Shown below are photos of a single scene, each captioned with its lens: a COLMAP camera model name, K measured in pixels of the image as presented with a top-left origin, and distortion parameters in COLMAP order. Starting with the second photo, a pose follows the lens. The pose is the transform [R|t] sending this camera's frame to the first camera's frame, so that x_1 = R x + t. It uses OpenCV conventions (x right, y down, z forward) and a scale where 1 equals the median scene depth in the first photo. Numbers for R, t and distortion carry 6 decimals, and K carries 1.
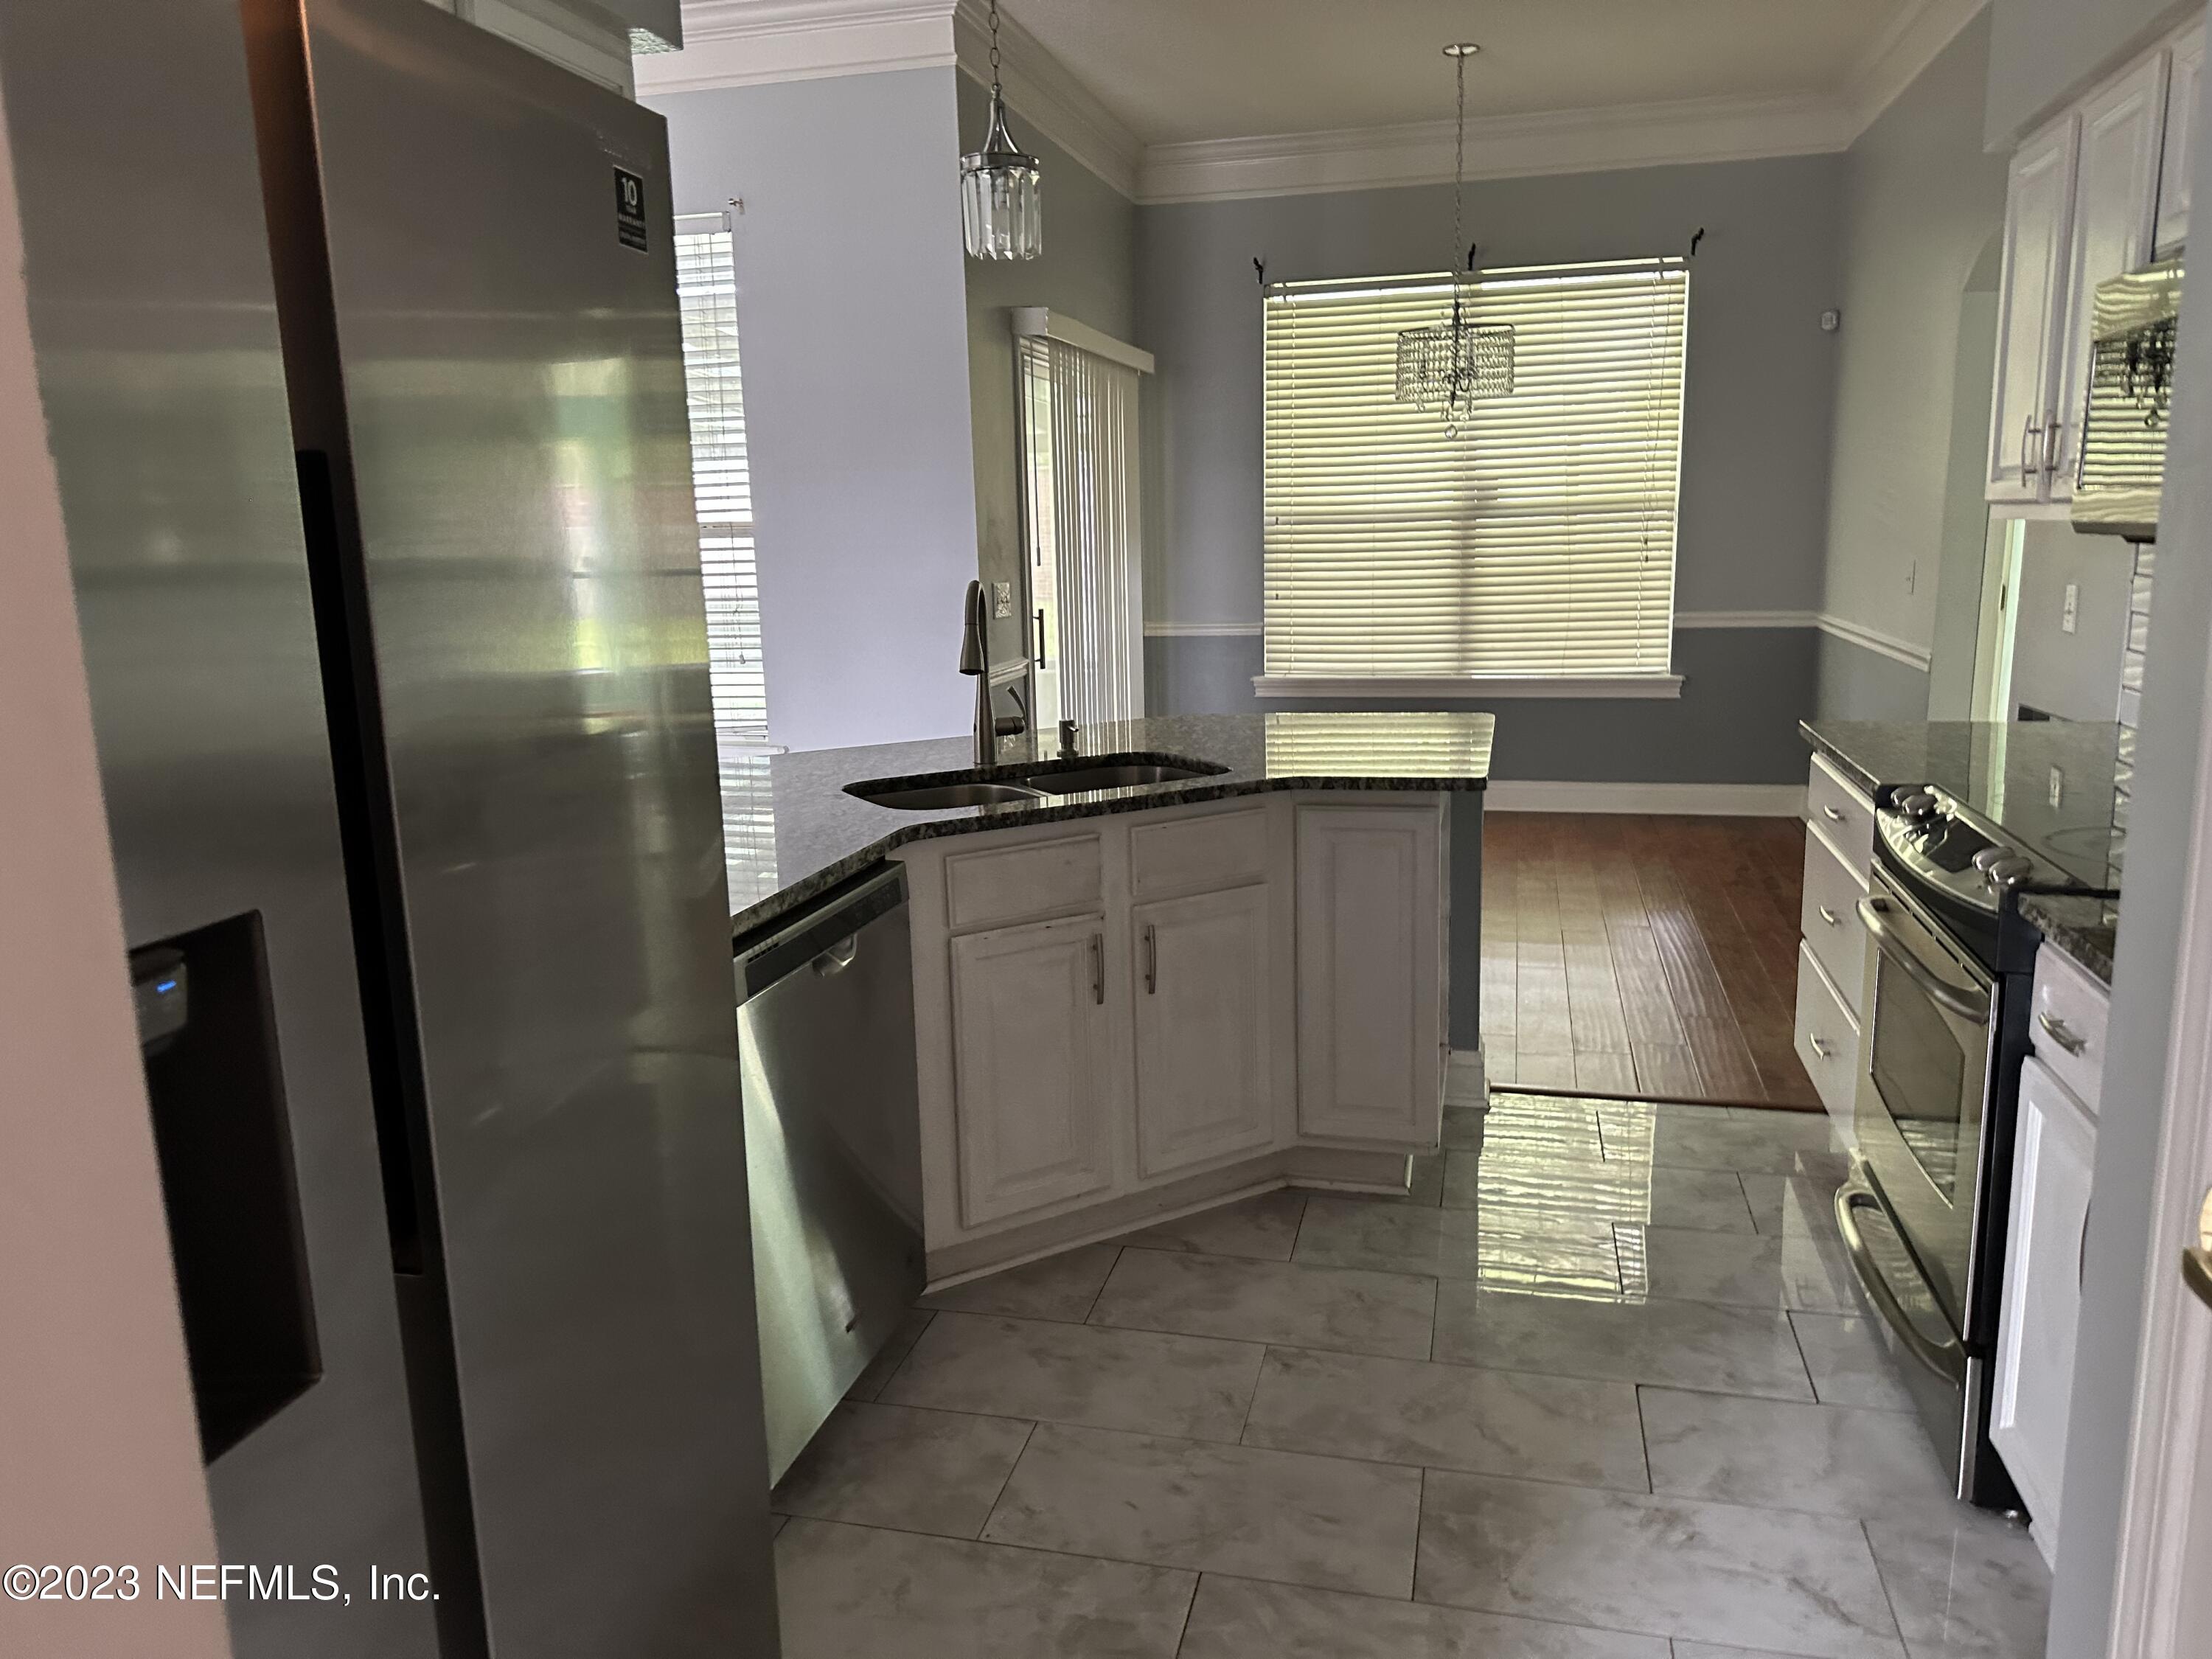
lens RADIAL K [[1547.5, 0, 1104.7], [0, 1547.5, 825.0], [0, 0, 1]] dist [-0.009709, -0.010460]
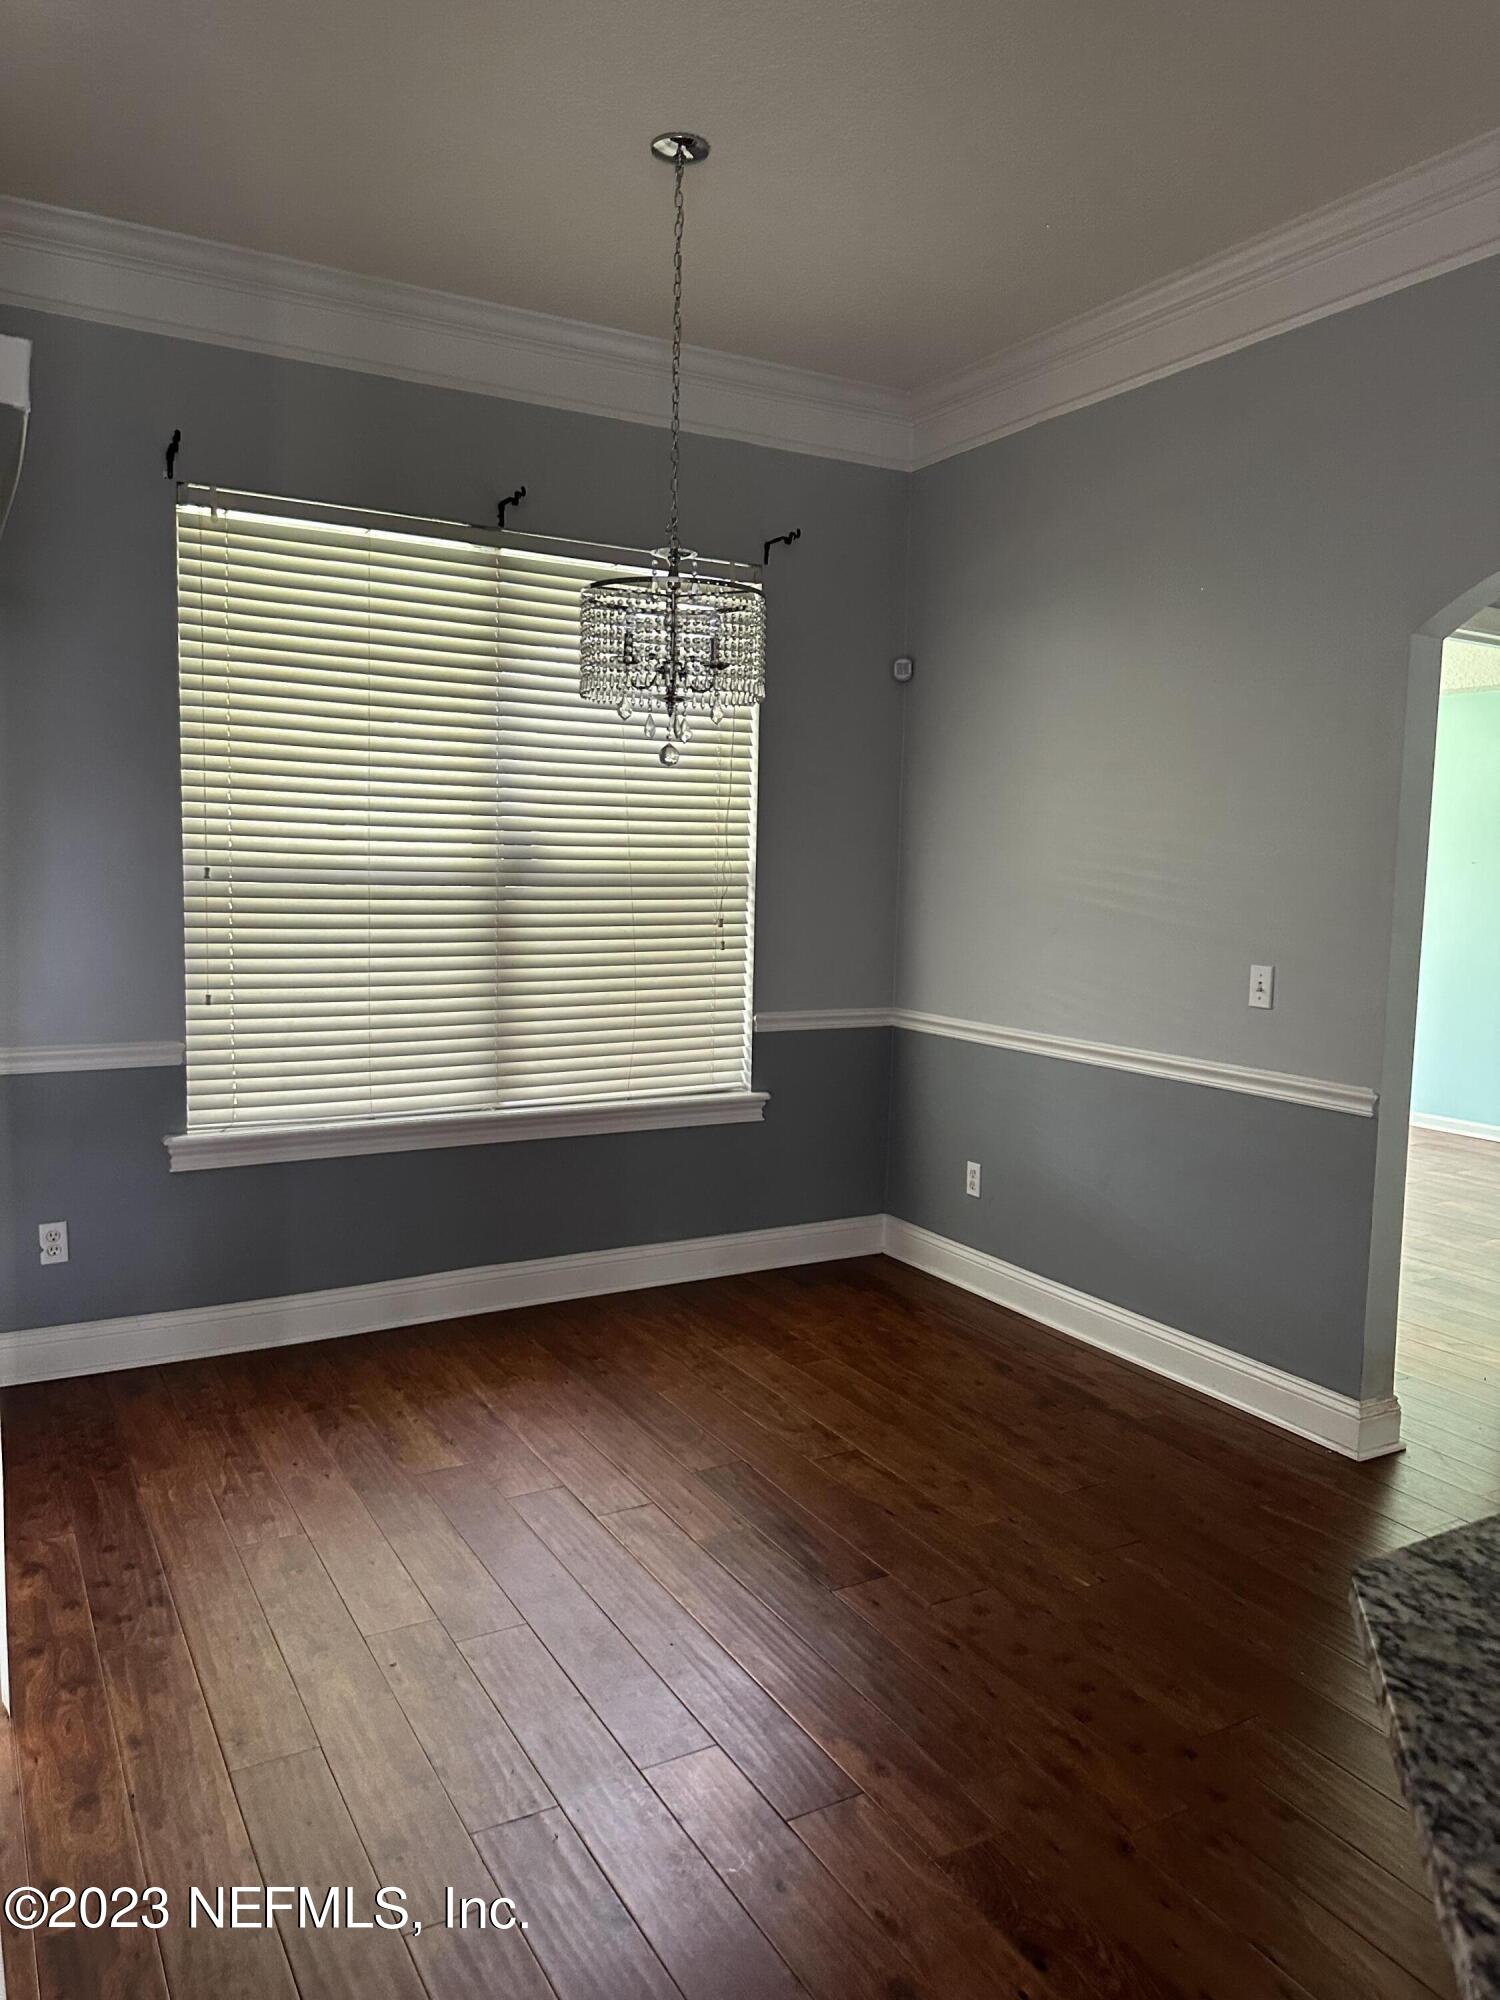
lens RADIAL K [[1399.2, 0, 753.1], [0, 1399.2, 1001.0], [0, 0, 1]] dist [-0.009709, -0.010460]
pose [[0.693841, -0.025525, 0.719675, -0.137114], [0.095035, 0.993876, -0.056374, -0.103184], [-0.713829, 0.107509, 0.692018, 0.508703]]
